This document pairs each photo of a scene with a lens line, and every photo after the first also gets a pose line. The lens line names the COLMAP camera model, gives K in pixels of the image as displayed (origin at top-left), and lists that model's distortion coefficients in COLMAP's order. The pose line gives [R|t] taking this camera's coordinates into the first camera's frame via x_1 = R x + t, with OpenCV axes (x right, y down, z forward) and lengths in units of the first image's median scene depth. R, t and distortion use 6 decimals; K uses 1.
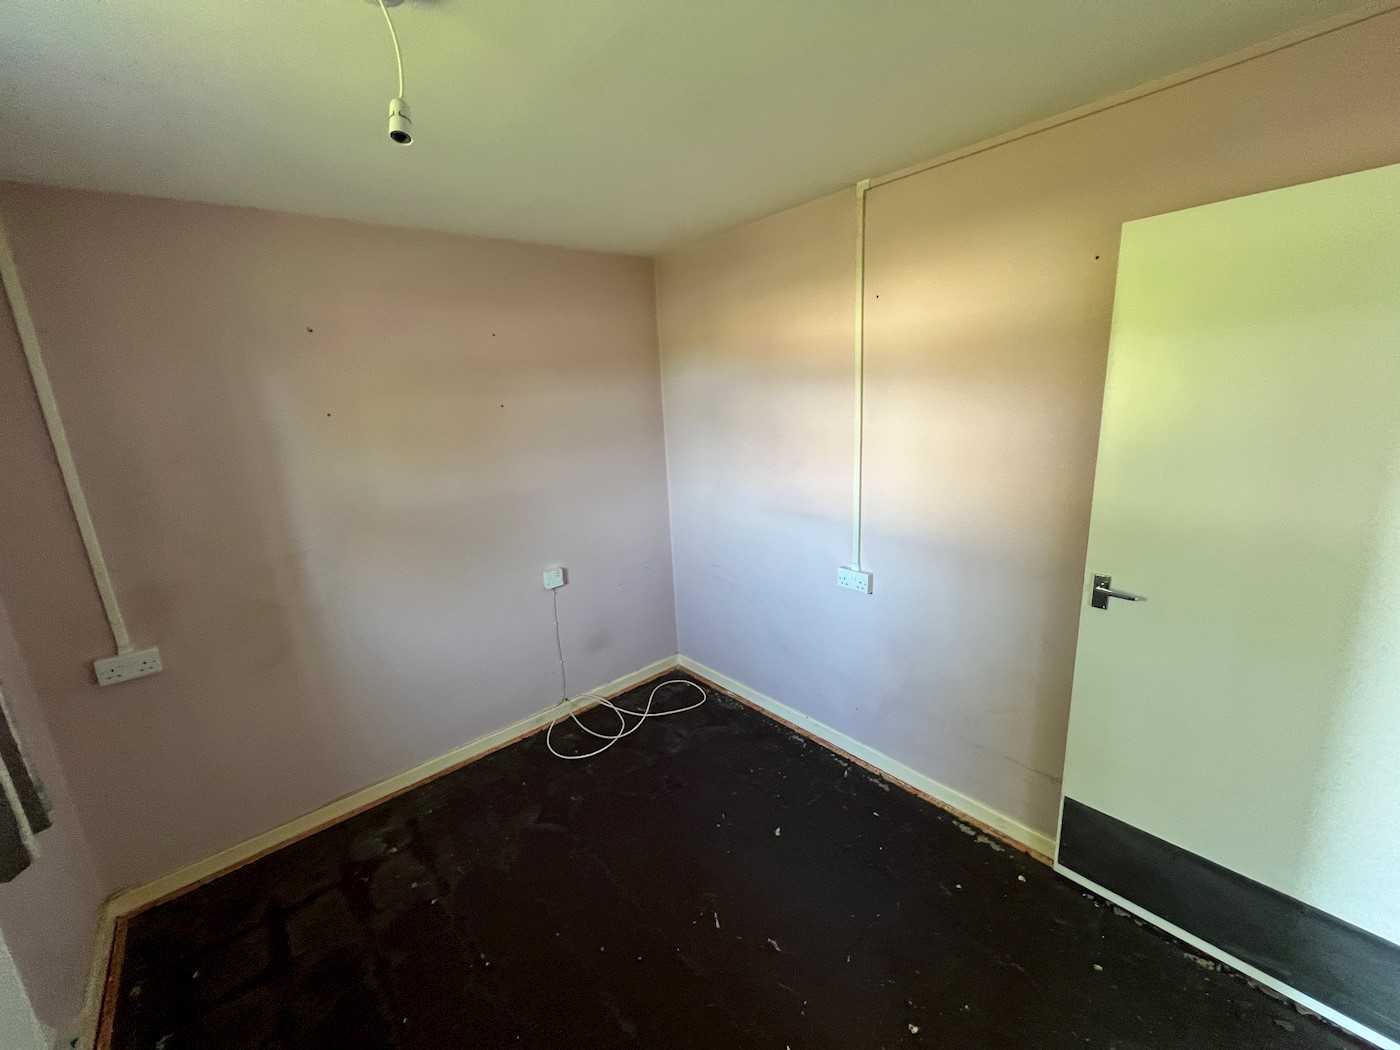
lens RADIAL K [[559.8, 0, 696.0], [0, 559.8, 520.9], [0, 0, 1]] dist [-0.000329, 0.000209]
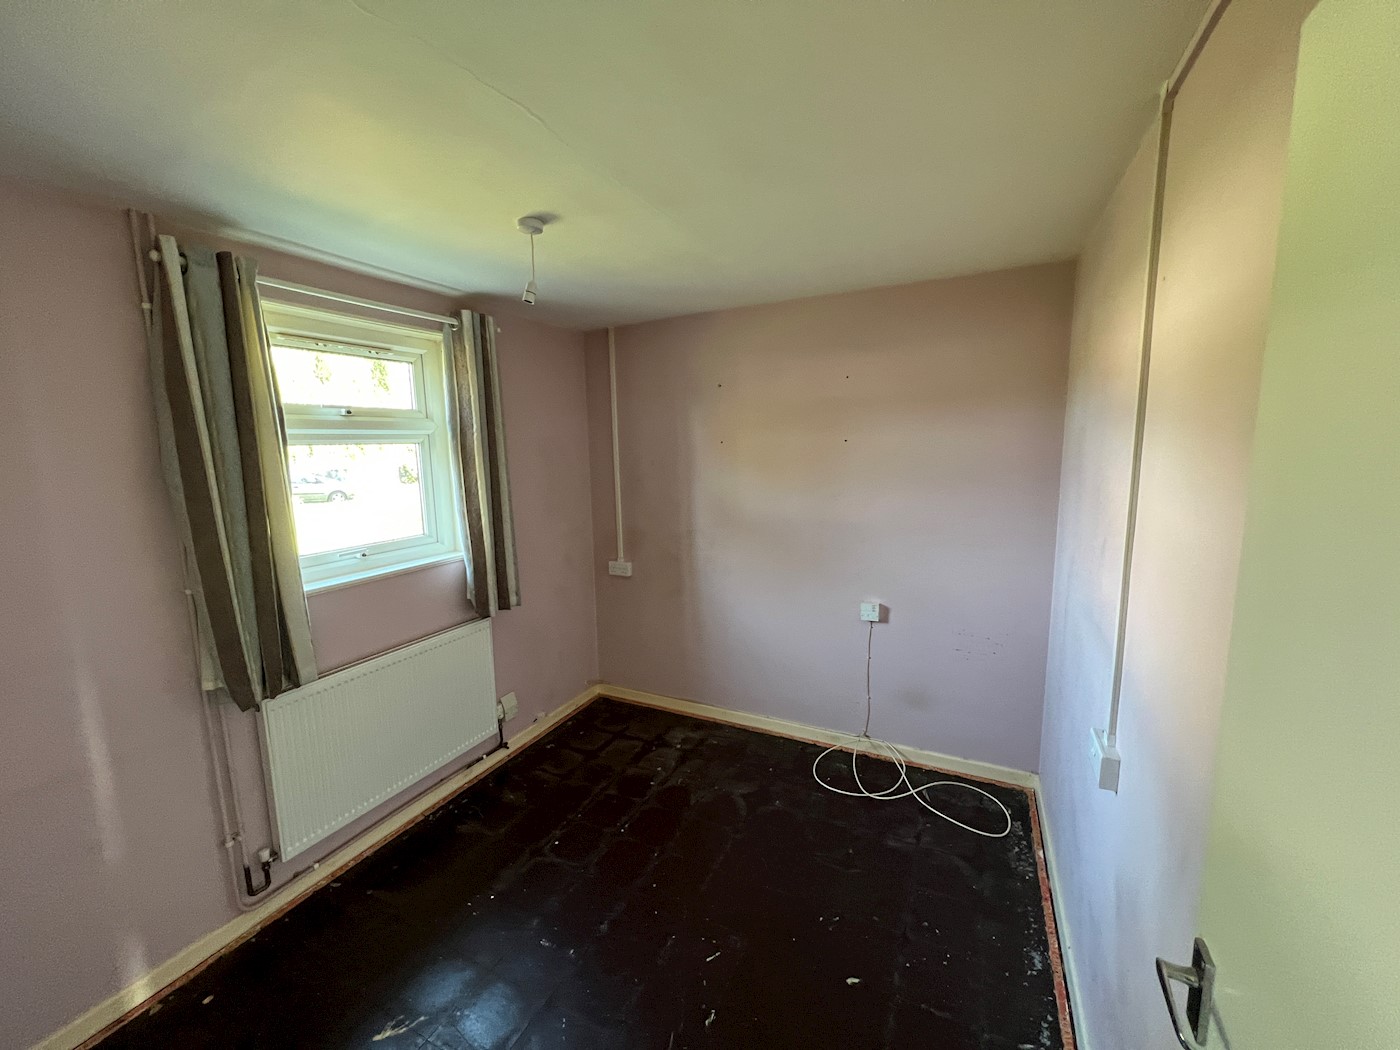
lens RADIAL K [[559.8, 0, 696.0], [0, 559.8, 520.9], [0, 0, 1]] dist [-0.000329, 0.000209]
pose [[0.384486, 0.169128, -0.907505, 0.557955], [-0.210419, 0.973251, 0.092232, -0.090491], [0.898829, 0.155495, 0.409789, 0.307465]]
